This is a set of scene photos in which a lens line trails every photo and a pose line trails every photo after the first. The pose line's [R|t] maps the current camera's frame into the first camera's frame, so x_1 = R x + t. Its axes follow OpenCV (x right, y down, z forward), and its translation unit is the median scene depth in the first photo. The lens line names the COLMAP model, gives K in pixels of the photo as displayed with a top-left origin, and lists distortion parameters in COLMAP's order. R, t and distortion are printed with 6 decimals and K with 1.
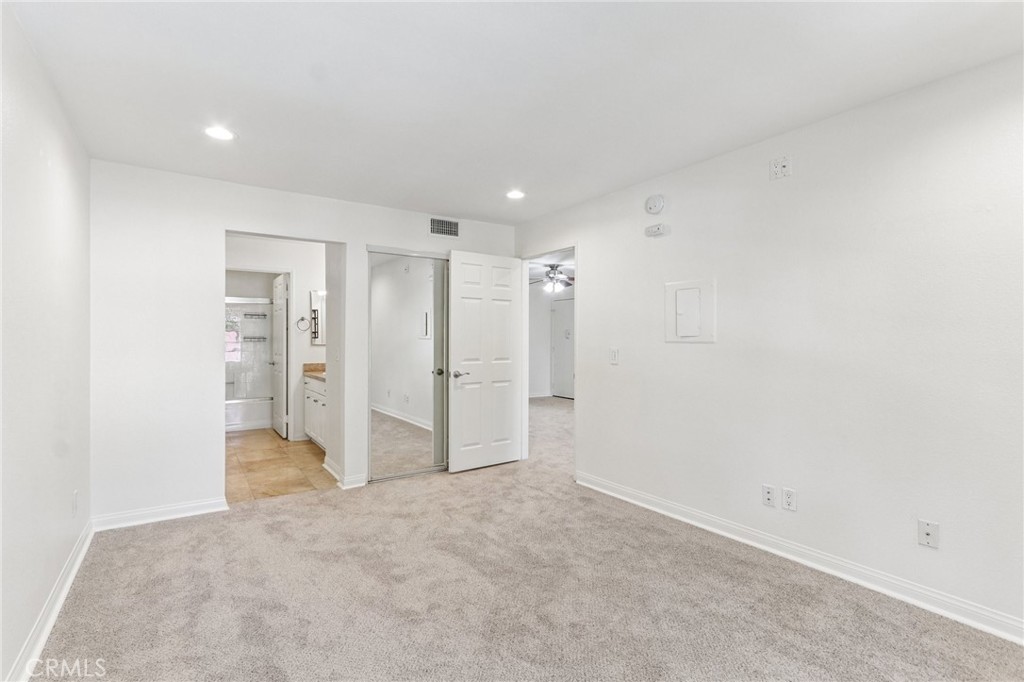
lens RADIAL K [[489.6, 0, 512.0], [0, 489.6, 341.0], [0, 0, 1]] dist [0.000401, 0.000099]
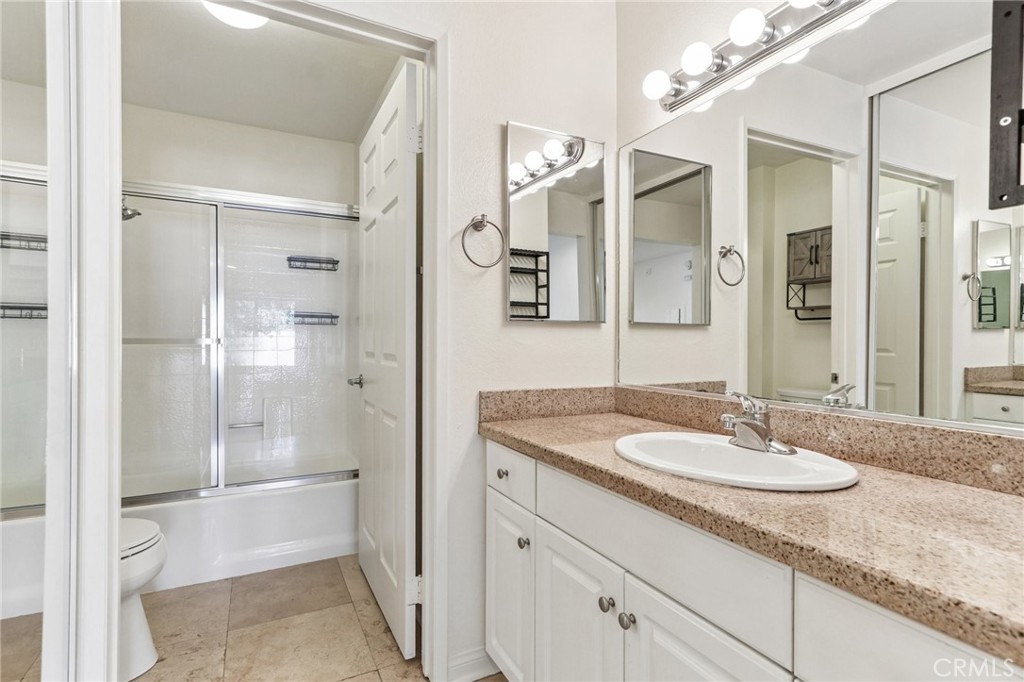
lens RADIAL K [[489.6, 0, 512.0], [0, 489.6, 341.0], [0, 0, 1]] dist [0.000401, 0.000099]
pose [[0.994208, 0.001603, -0.107460, -0.368008], [-0.001270, 0.999994, 0.003175, 0.016794], [0.107465, -0.003020, 0.994204, 0.713326]]
